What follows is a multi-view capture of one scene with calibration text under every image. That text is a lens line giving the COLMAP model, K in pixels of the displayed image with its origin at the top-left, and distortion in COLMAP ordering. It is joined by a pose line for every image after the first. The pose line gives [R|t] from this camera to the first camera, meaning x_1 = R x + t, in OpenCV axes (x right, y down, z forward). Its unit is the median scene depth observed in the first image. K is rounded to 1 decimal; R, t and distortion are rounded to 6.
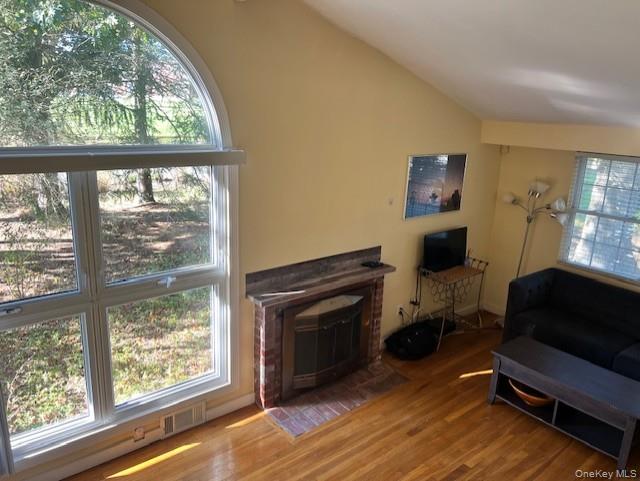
lens RADIAL K [[473.4, 0, 320.0], [0, 473.4, 240.5], [0, 0, 1]] dist [0.042958, -0.050556]
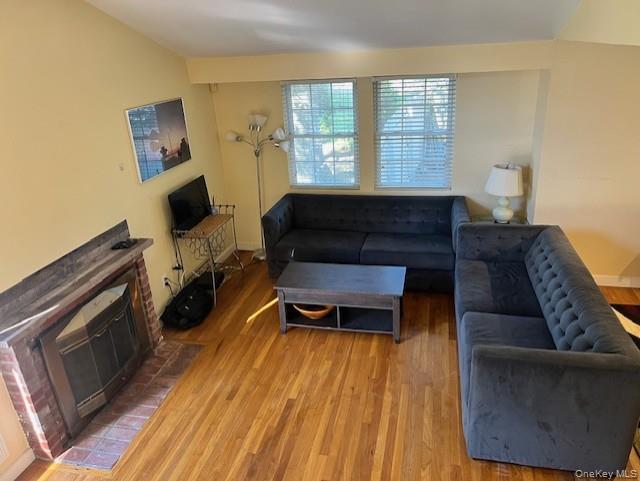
lens RADIAL K [[473.4, 0, 320.0], [0, 473.4, 240.5], [0, 0, 1]] dist [0.042958, -0.050556]
pose [[0.785775, -0.316290, 0.531524, -0.070411], [0.251105, 0.948485, 0.193189, -0.034966], [-0.565246, -0.018335, 0.824718, 0.086909]]
